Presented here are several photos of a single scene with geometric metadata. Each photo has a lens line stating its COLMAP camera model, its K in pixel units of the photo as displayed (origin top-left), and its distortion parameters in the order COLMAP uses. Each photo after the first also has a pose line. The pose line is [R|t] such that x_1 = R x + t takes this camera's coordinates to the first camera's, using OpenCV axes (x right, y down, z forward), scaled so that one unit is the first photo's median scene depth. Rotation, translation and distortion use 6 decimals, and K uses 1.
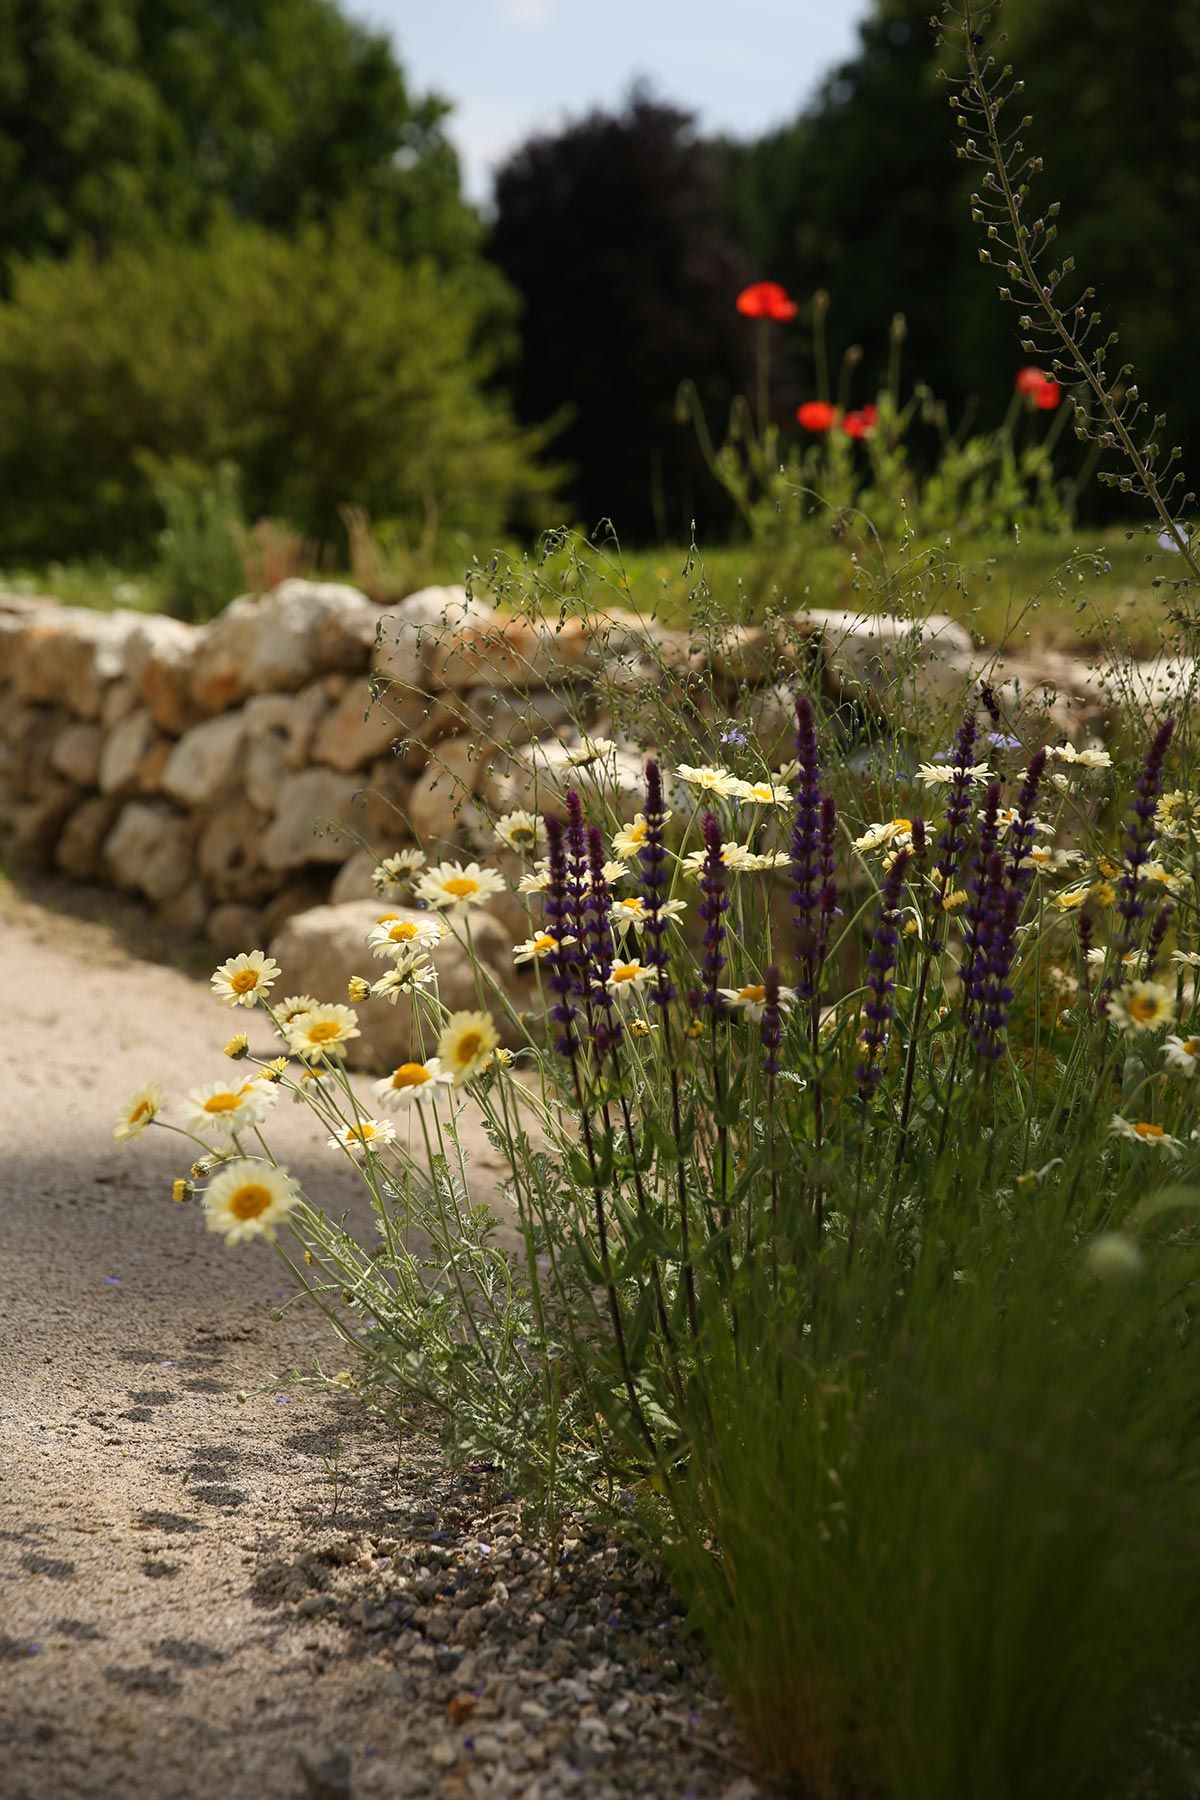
lens RADIAL K [[3221.0, 0, 600.0], [0, 3221.0, 900.0], [0, 0, 1]] dist [-0.012891, -0.100796]
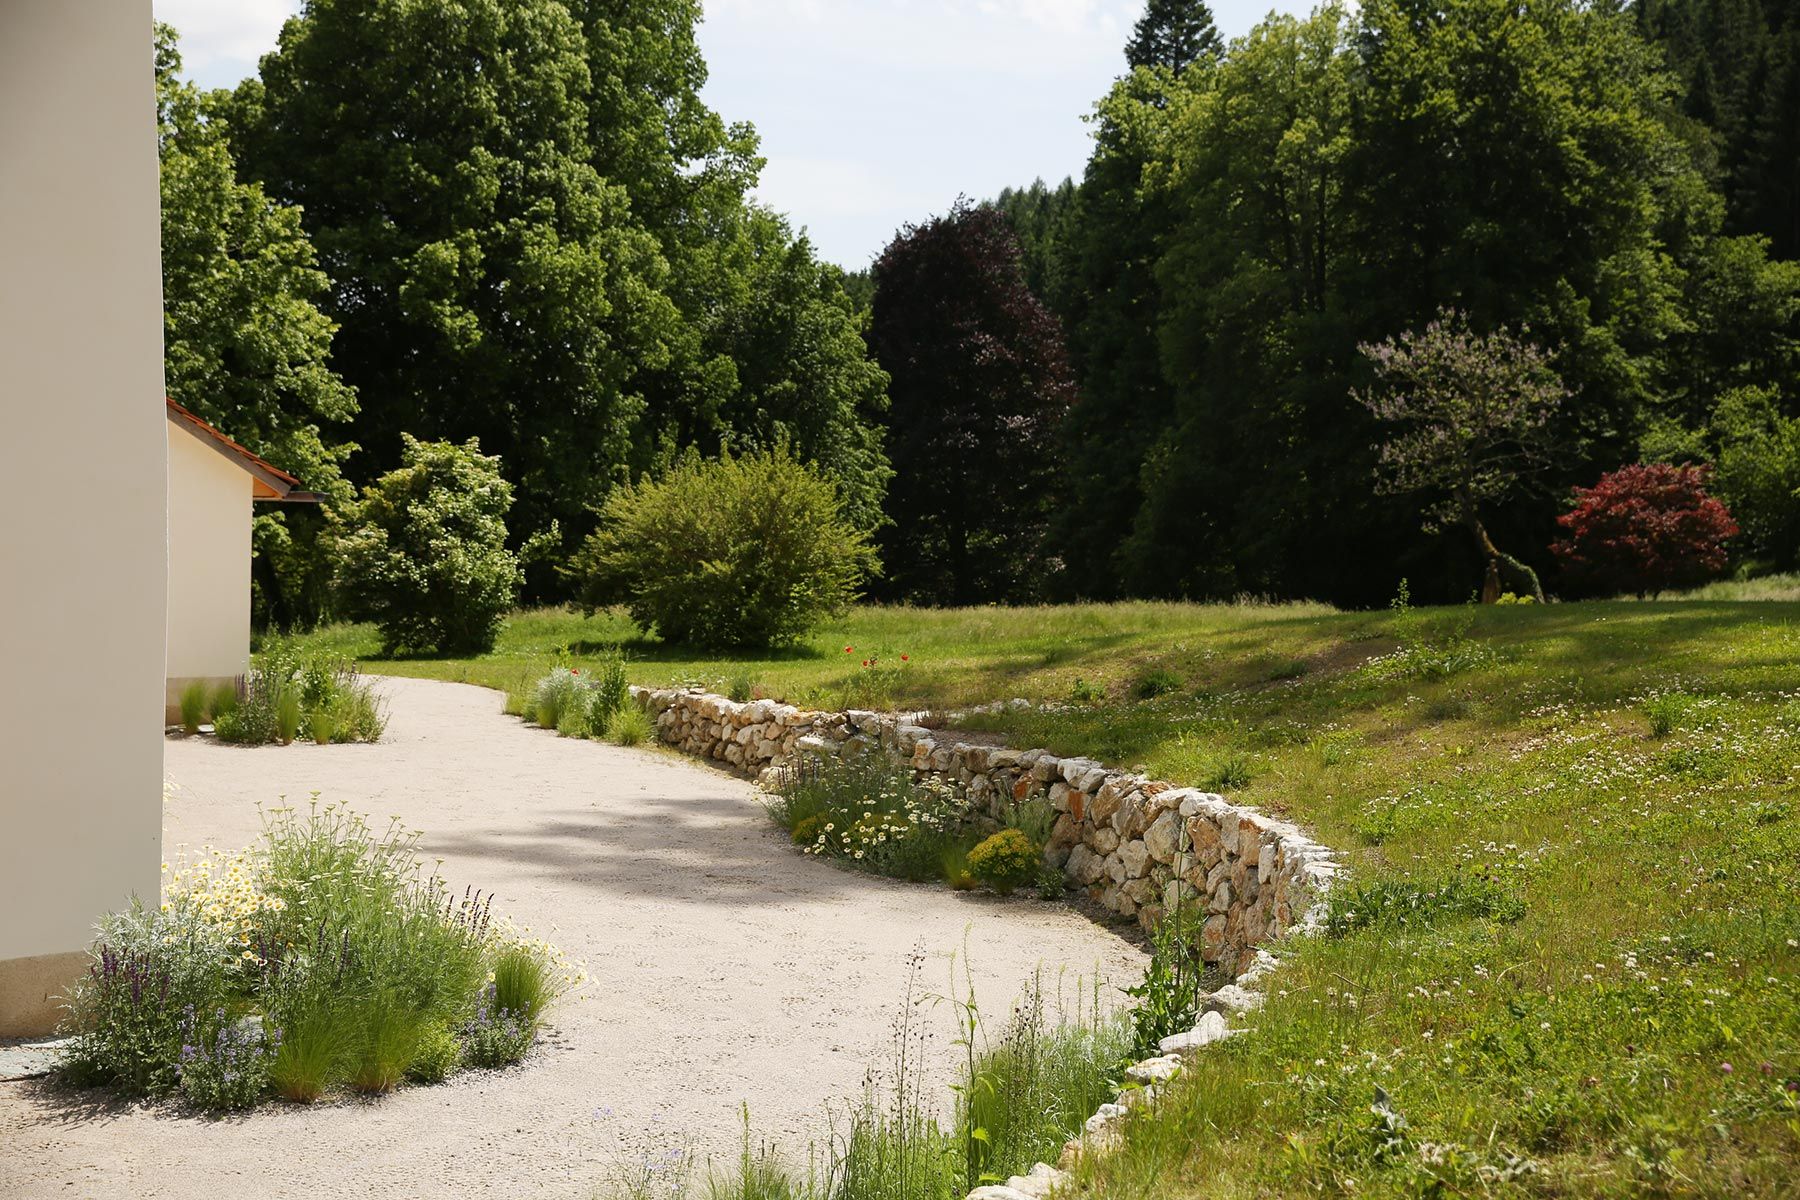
lens RADIAL K [[2756.8, 0, 900.0], [0, 2756.8, 600.0], [0, 0, 1]] dist [-0.003489, -0.012382]
pose [[0.996711, -0.060301, -0.054132, 0.342734], [0.058681, 0.997794, -0.031036, -0.100972], [0.055884, 0.027757, 0.998051, -3.088964]]
